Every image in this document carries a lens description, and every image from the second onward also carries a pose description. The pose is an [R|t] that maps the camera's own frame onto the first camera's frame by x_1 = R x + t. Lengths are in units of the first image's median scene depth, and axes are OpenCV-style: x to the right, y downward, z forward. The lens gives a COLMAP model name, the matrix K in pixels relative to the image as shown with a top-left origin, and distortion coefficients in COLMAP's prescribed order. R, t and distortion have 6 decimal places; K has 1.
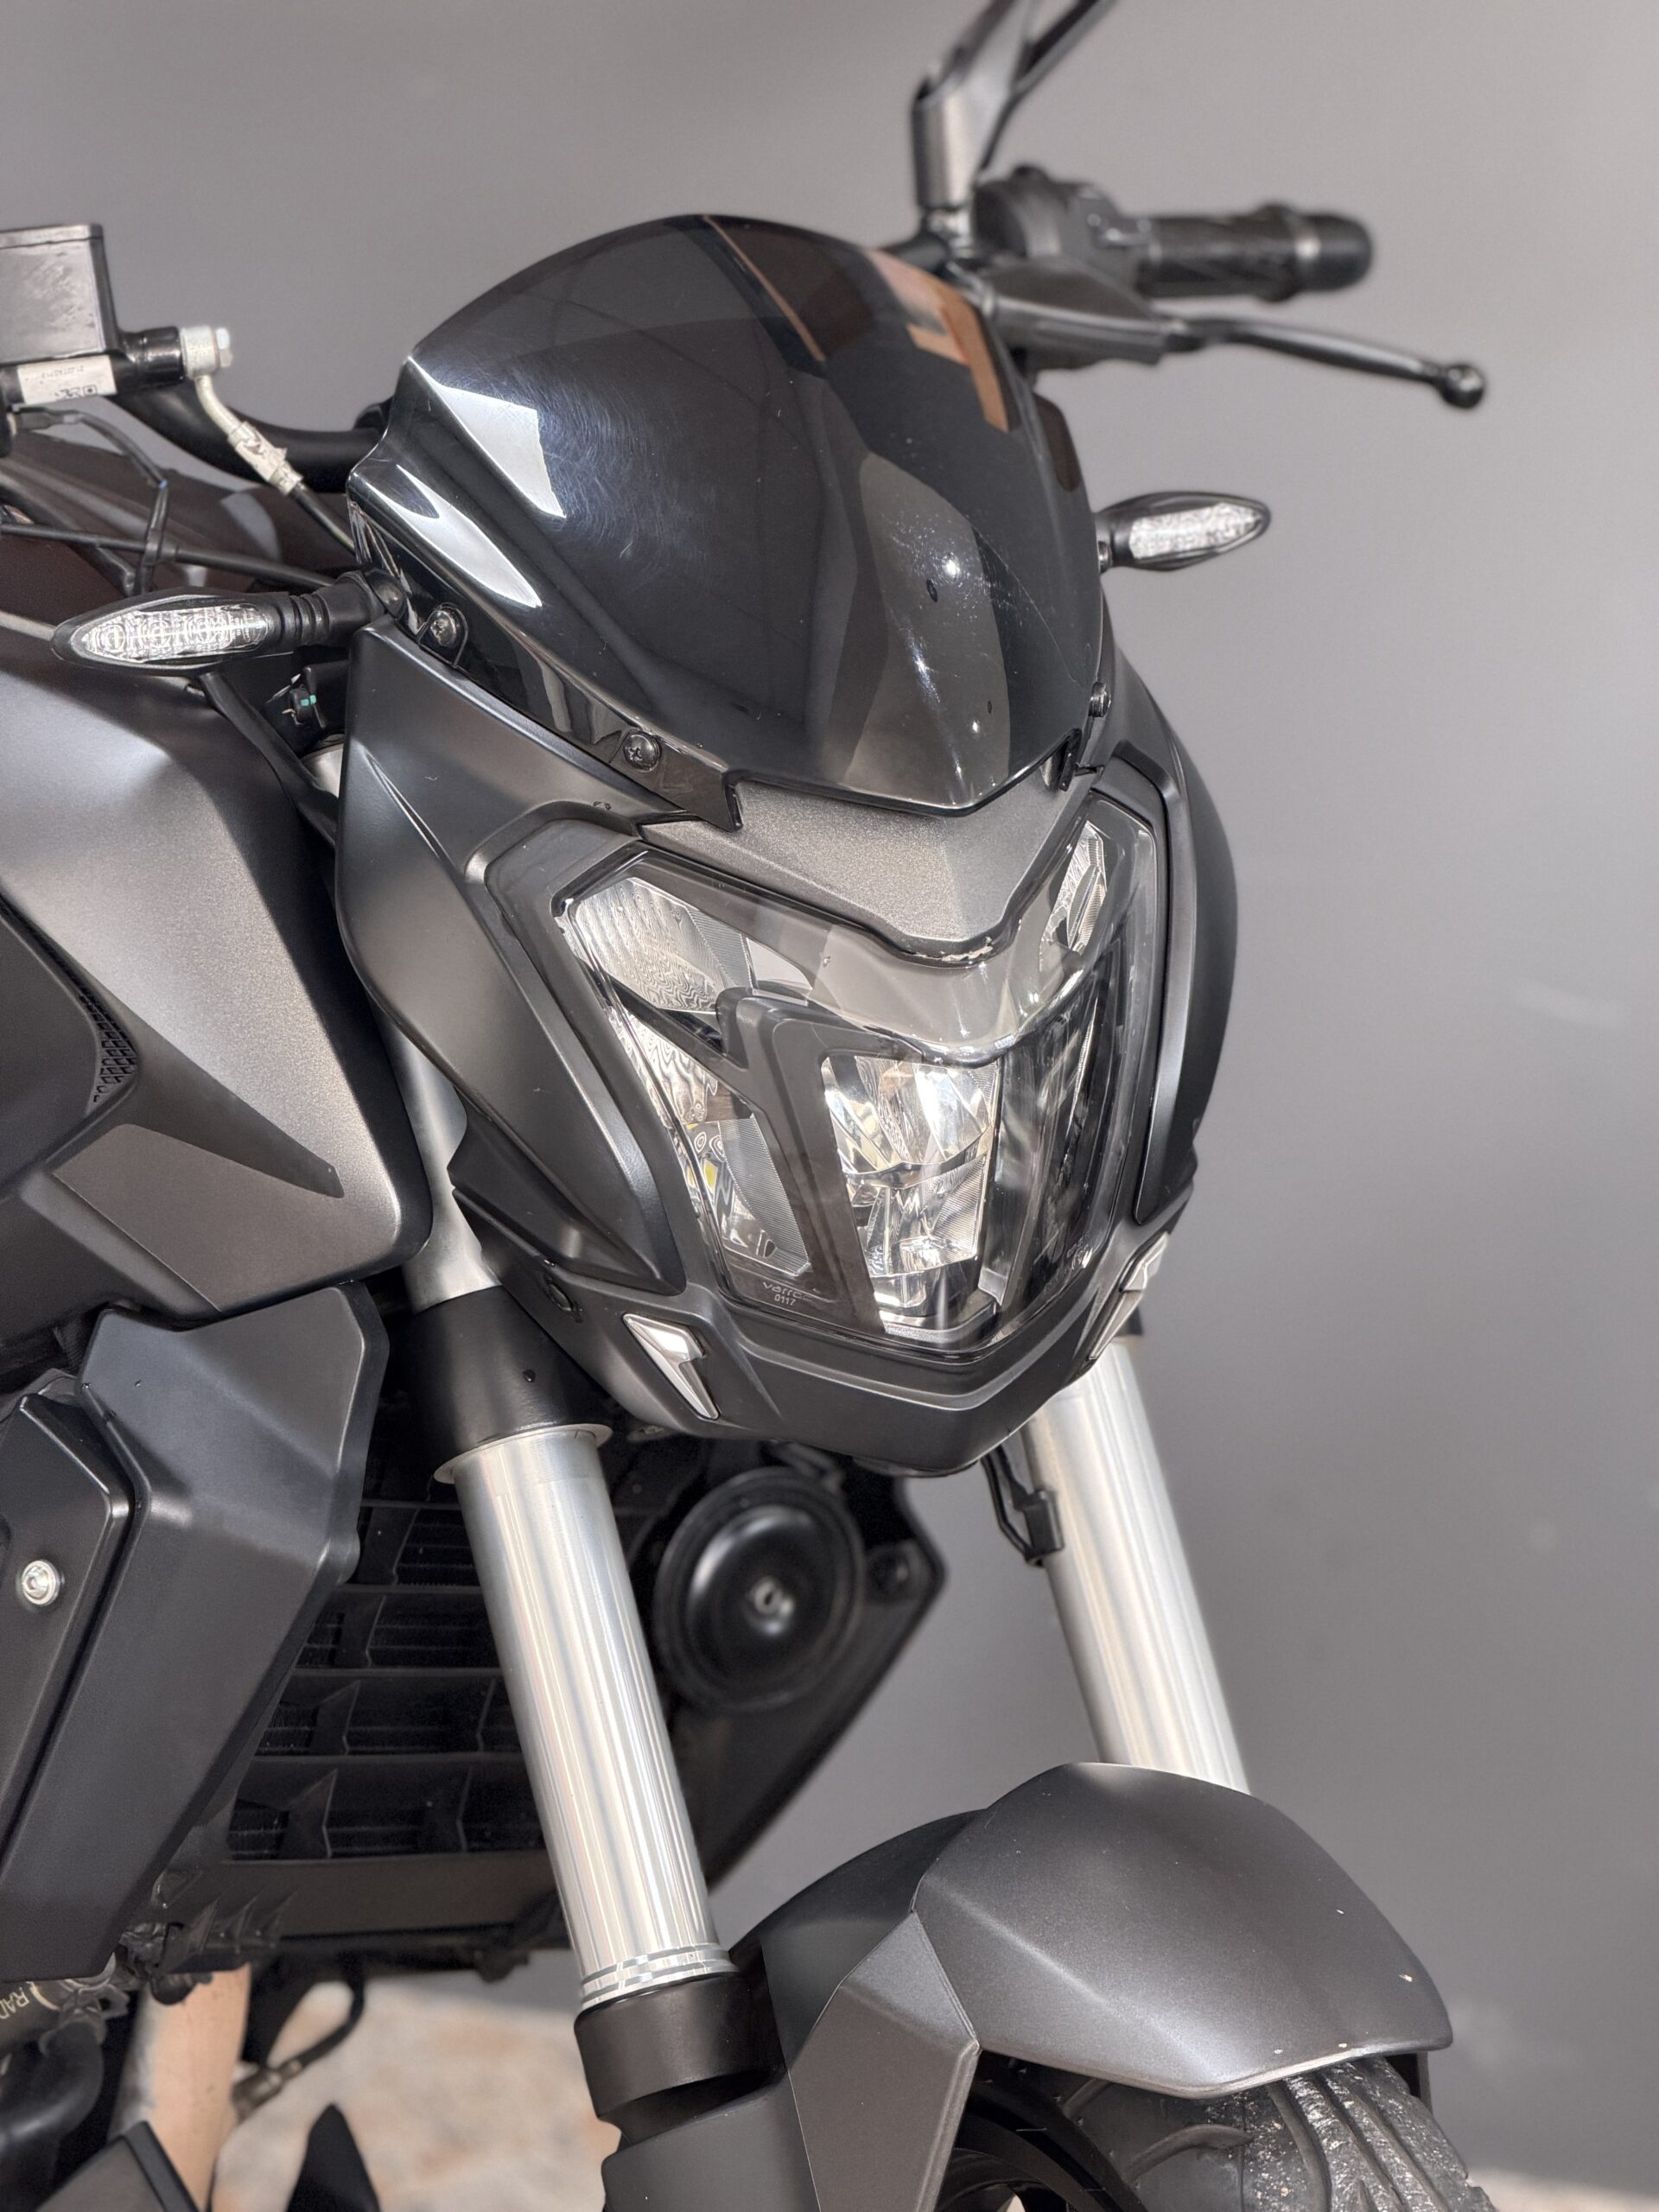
lens RADIAL K [[6395.4, 0, 829.5], [0, 6395.4, 1106.0], [0, 0, 1]] dist [0.215938, -1.279446]
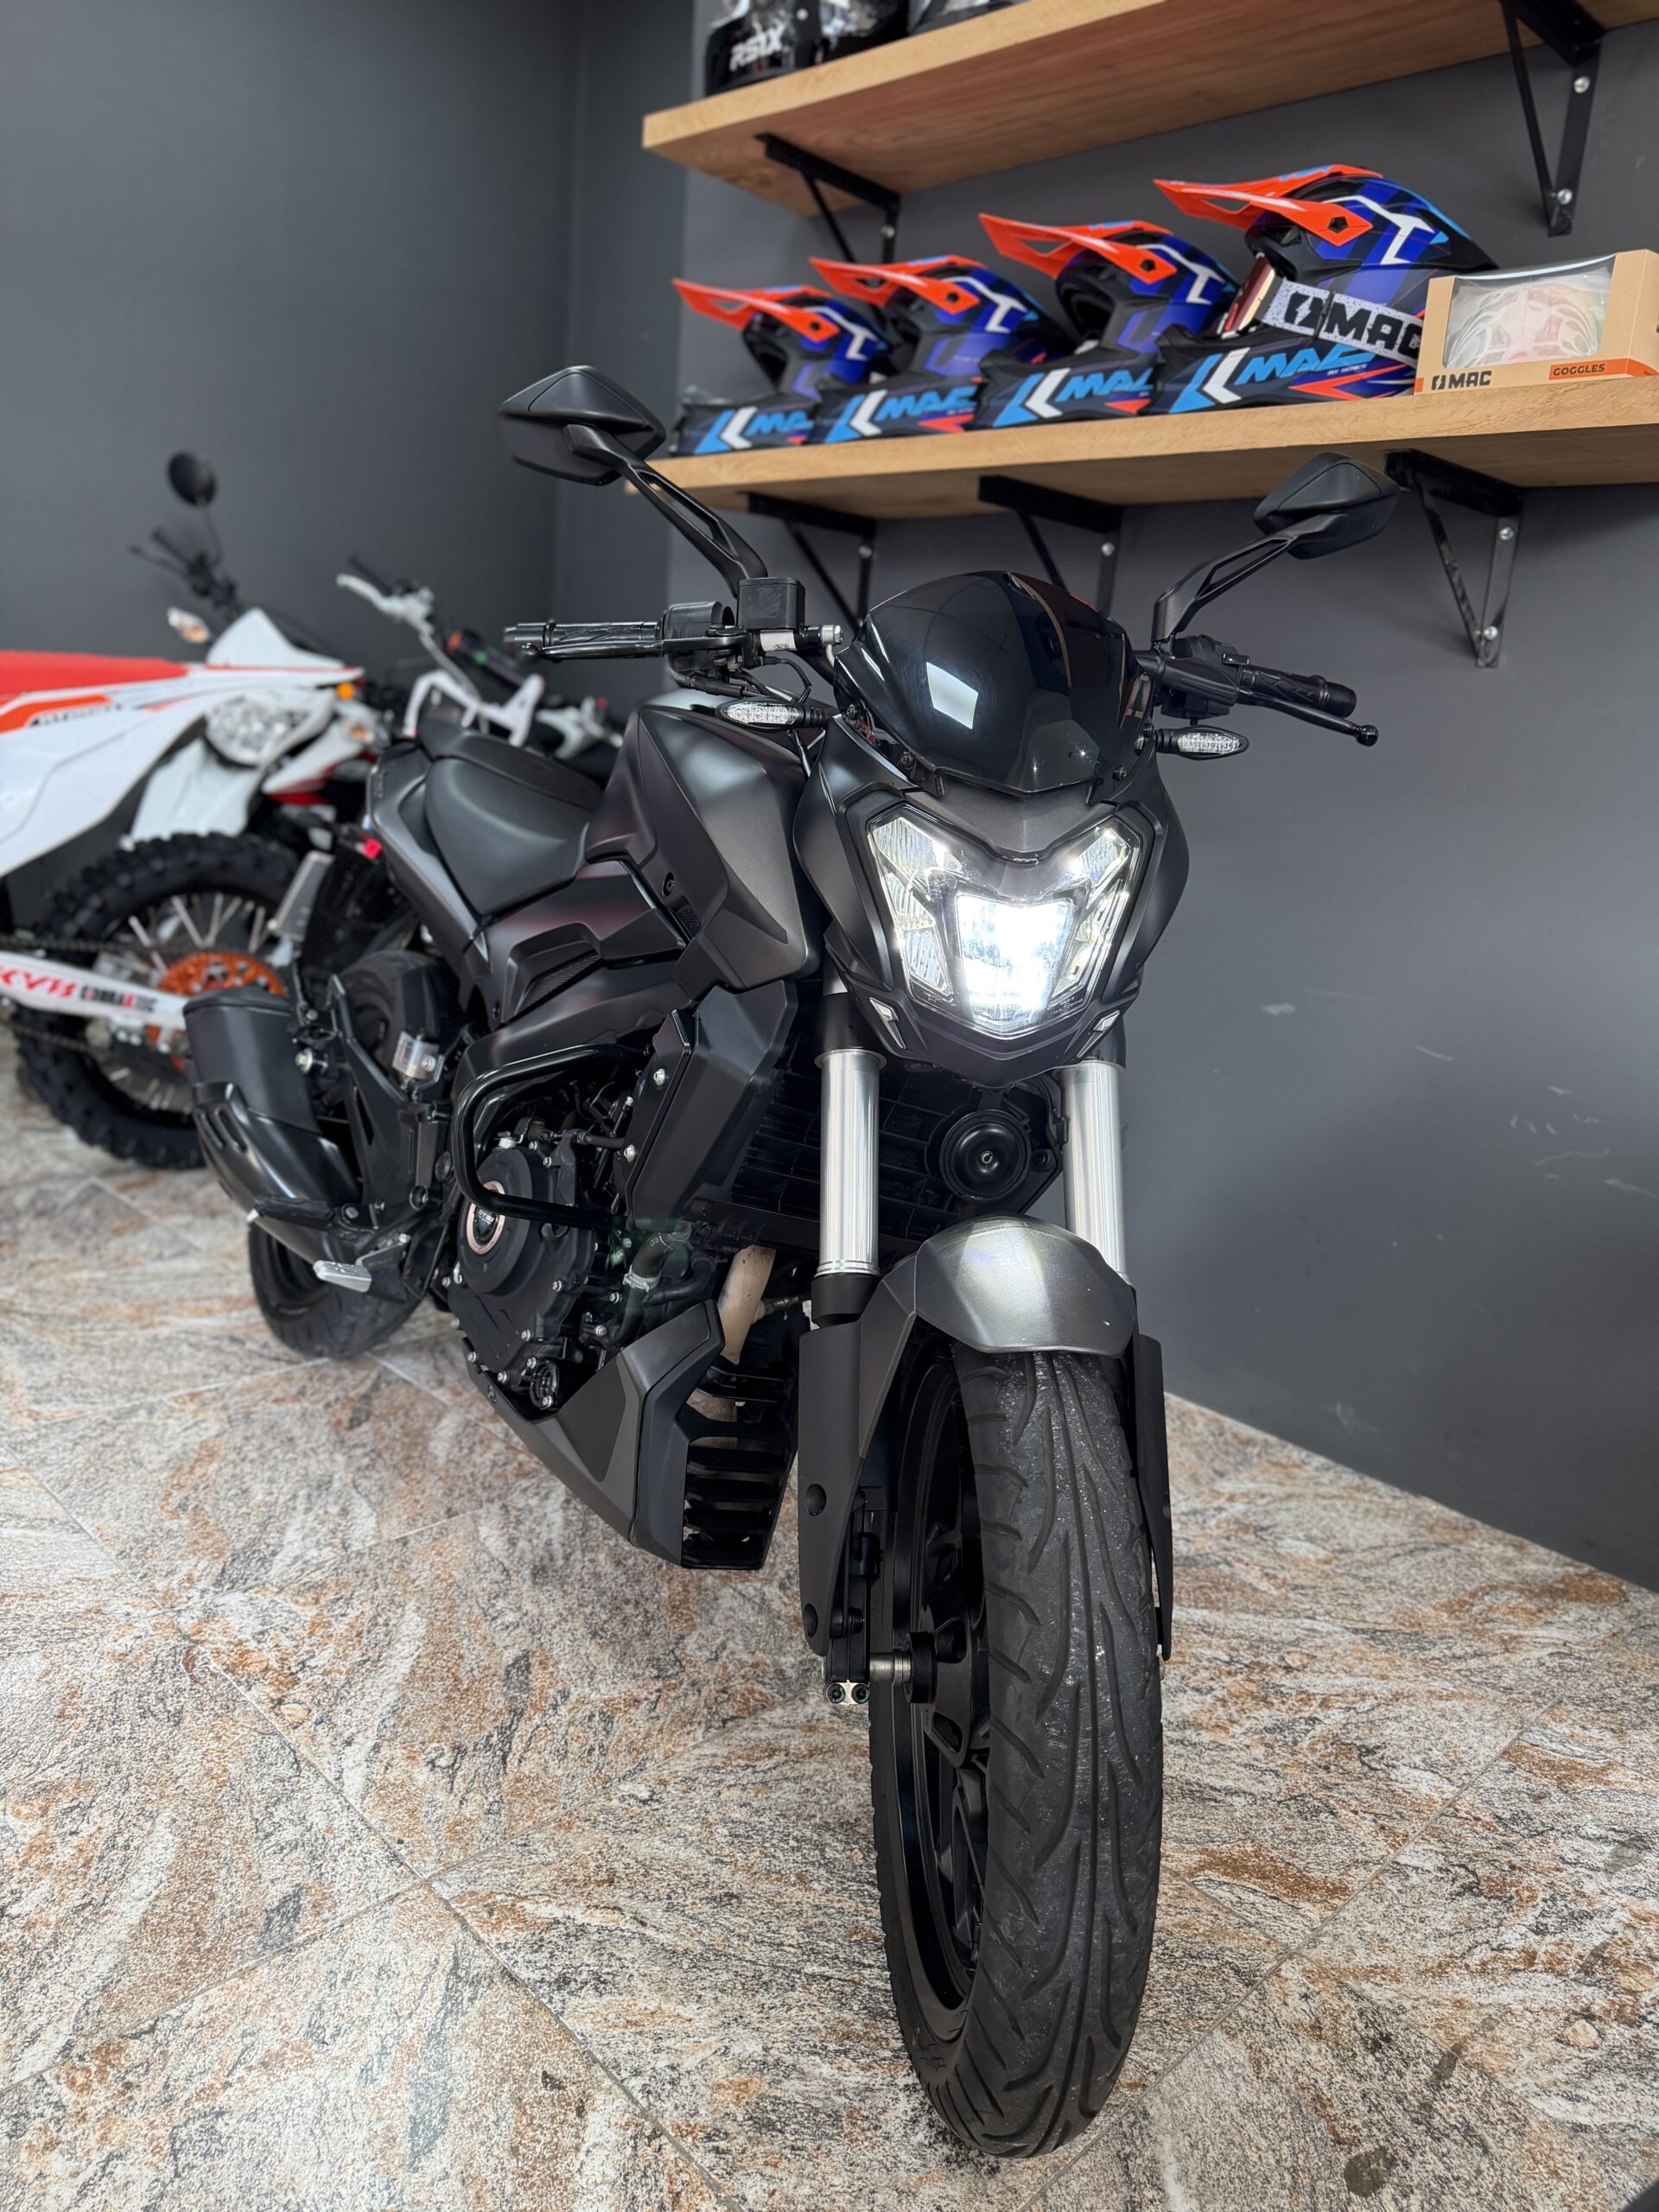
lens RADIAL K [[1597.9, 0, 829.5], [0, 1597.9, 1106.0], [0, 0, 1]] dist [0.003749, -0.000326]
pose [[0.933851, 0.157340, -0.321197, 0.141909], [-0.161202, 0.986812, 0.014716, 0.061716], [0.319276, 0.038035, 0.946898, 0.396879]]
